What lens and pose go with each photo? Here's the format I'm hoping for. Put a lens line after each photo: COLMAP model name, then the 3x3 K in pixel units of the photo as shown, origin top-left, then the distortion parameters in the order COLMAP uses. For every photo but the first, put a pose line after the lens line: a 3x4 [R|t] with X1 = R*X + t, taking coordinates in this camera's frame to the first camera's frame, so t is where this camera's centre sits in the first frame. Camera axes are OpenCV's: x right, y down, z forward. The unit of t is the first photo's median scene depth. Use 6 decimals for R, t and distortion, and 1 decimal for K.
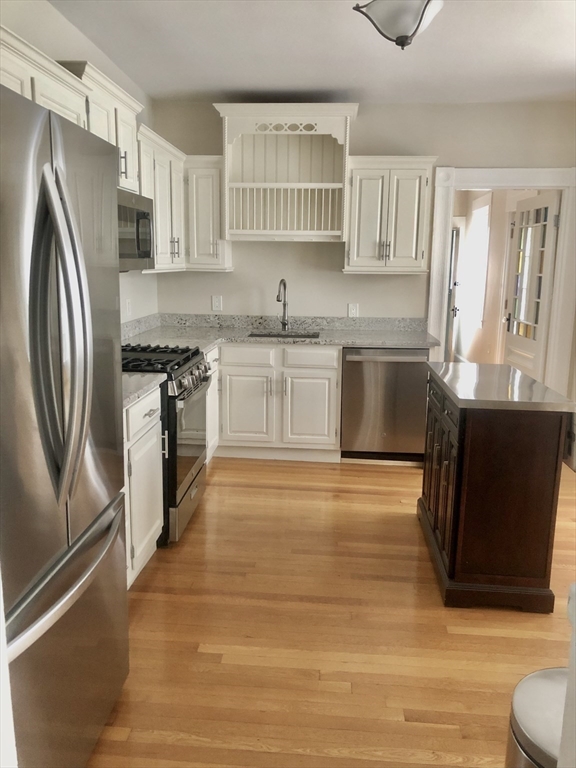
lens RADIAL K [[635.4, 0, 286.8], [0, 635.4, 385.5], [0, 0, 1]] dist [0.041484, -0.025169]
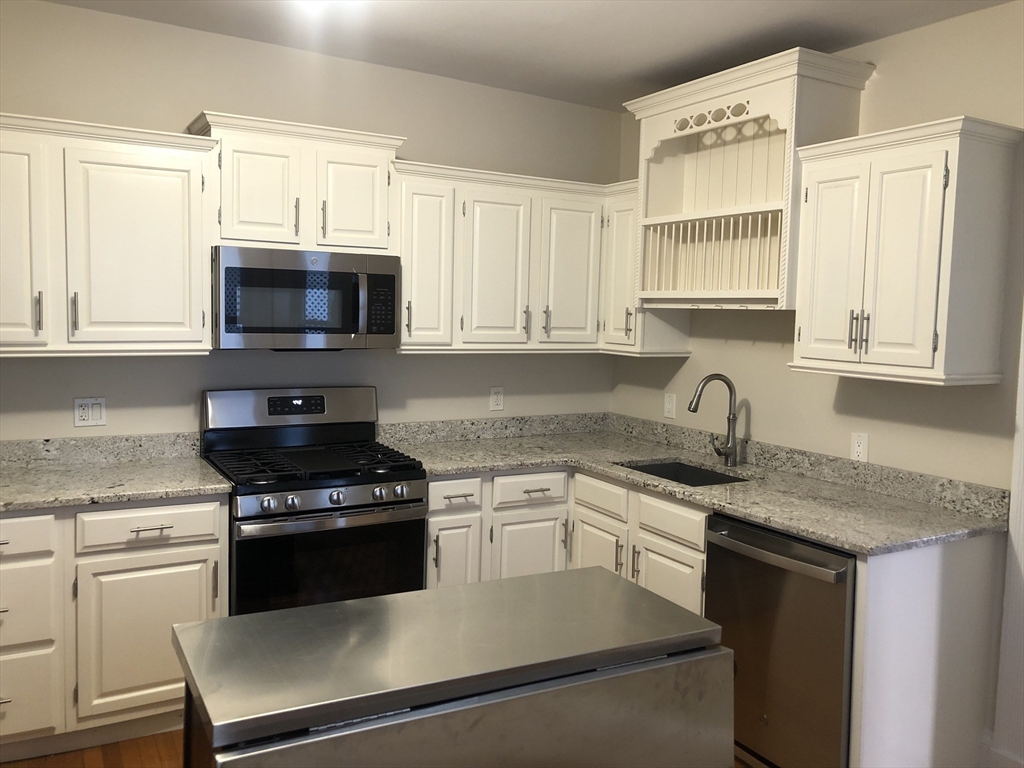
lens RADIAL K [[847.2, 0, 509.8], [0, 847.2, 383.5], [0, 0, 1]] dist [0.041484, -0.025169]
pose [[0.541203, 0.074015, -0.837628, 0.553315], [-0.177193, 0.983790, -0.027556, -0.111321], [0.822011, 0.163335, 0.545546, 0.459803]]
